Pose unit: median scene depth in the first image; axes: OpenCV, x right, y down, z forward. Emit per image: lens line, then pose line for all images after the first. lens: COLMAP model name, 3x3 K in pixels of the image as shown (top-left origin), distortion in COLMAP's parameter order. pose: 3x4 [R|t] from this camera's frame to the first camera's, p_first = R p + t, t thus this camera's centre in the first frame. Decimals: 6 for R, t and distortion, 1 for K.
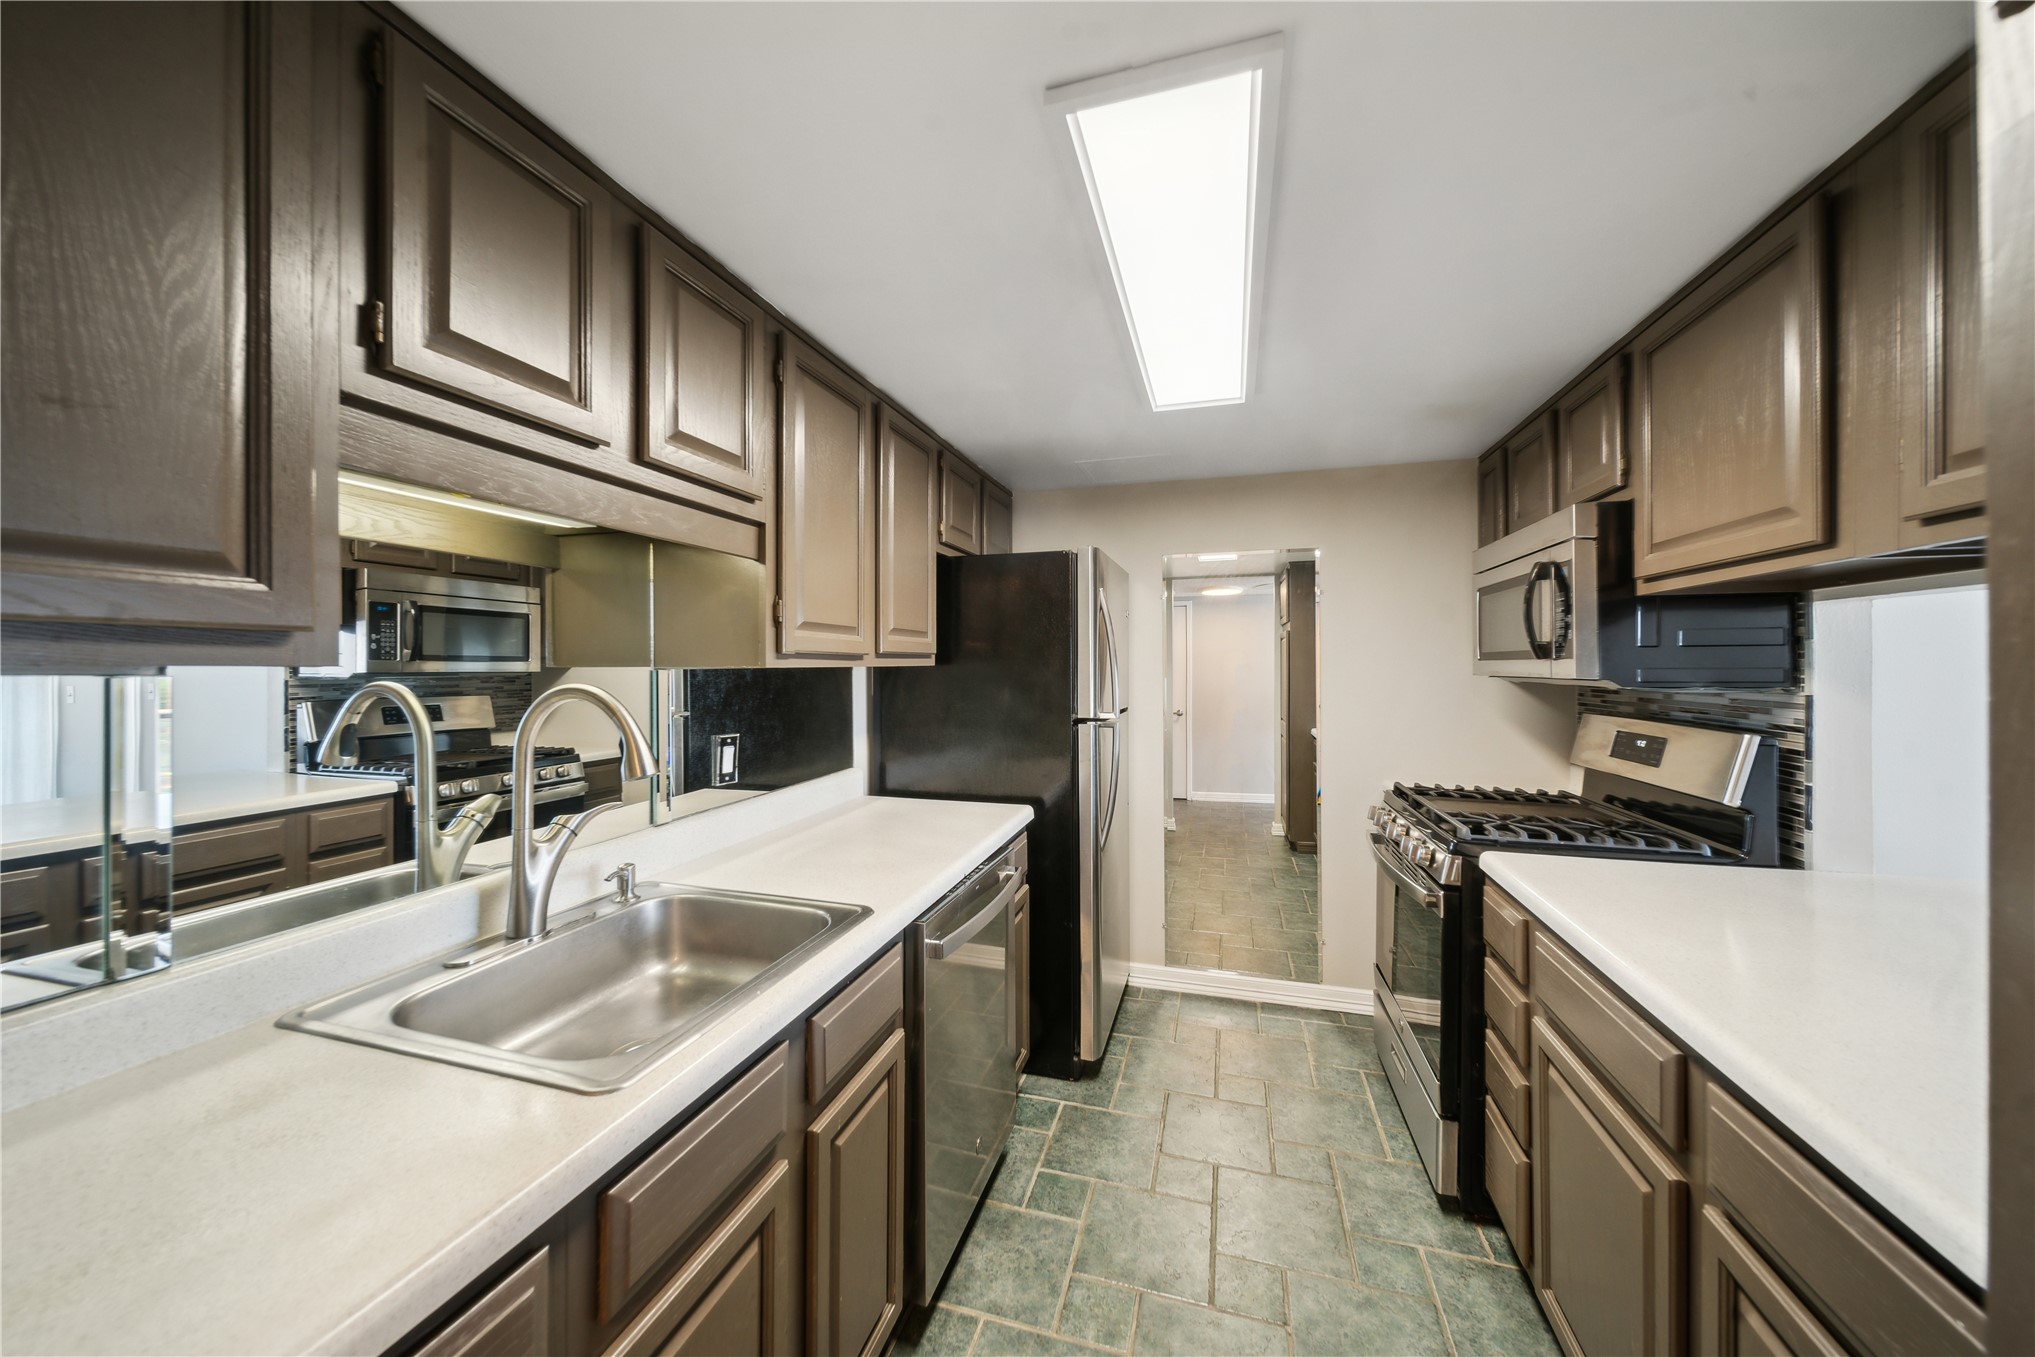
lens RADIAL K [[727.9, 0, 991.8], [0, 727.9, 667.8], [0, 0, 1]] dist [0.013357, -0.002089]
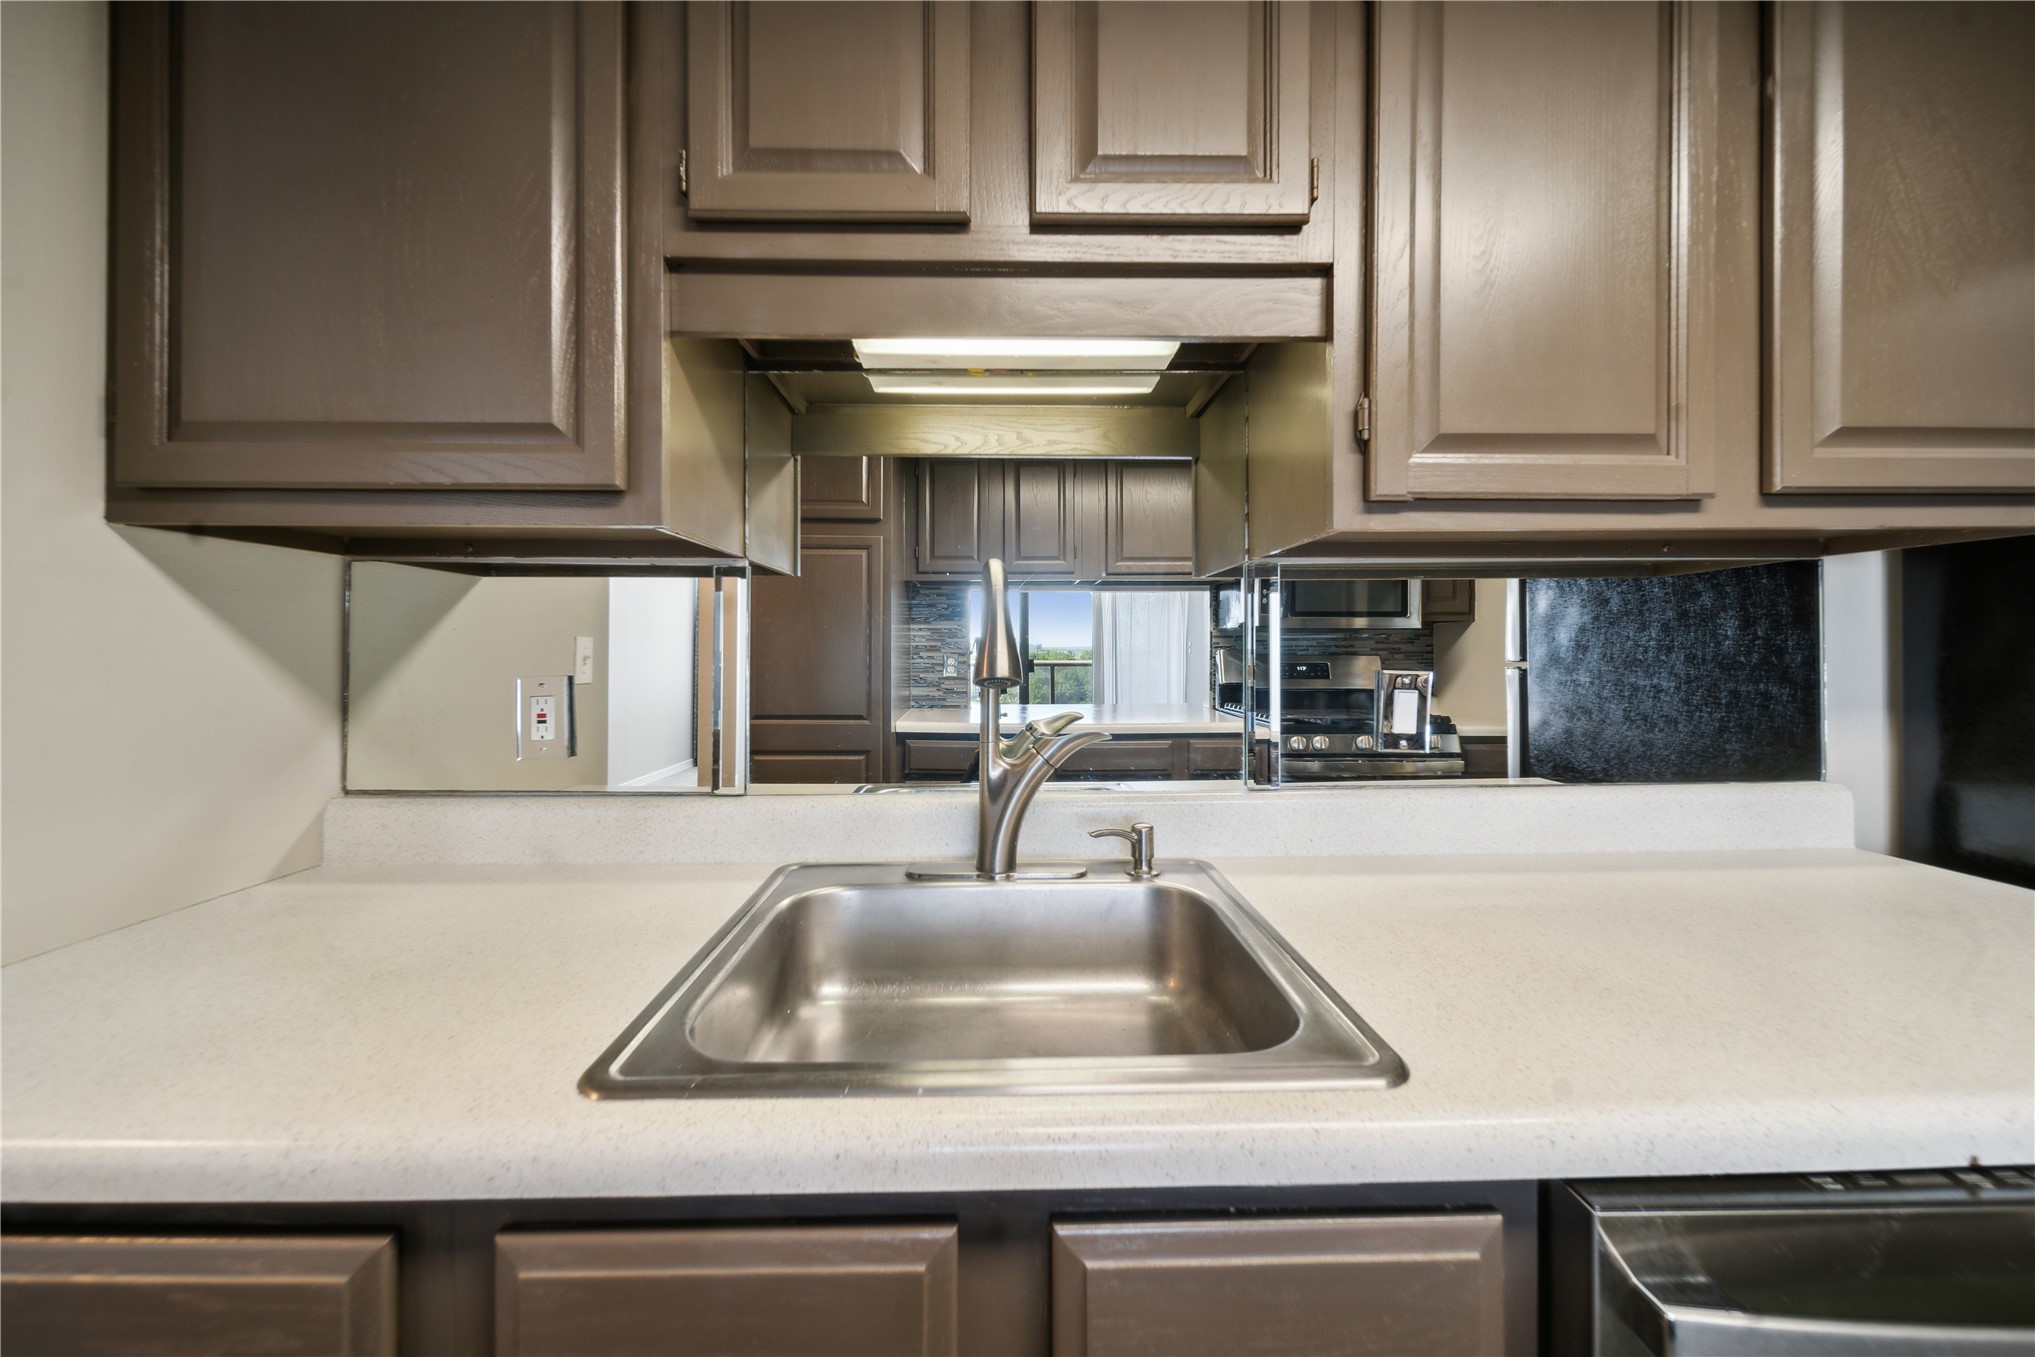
lens RADIAL K [[727.9, 0, 1011.8], [0, 727.9, 657.6], [0, 0, 1]] dist [0.013357, -0.002089]
pose [[0.333544, 0.014644, -0.942621, 0.122445], [-0.001919, 0.999888, 0.014854, 0.085638], [0.942733, -0.003146, 0.333535, 0.582763]]
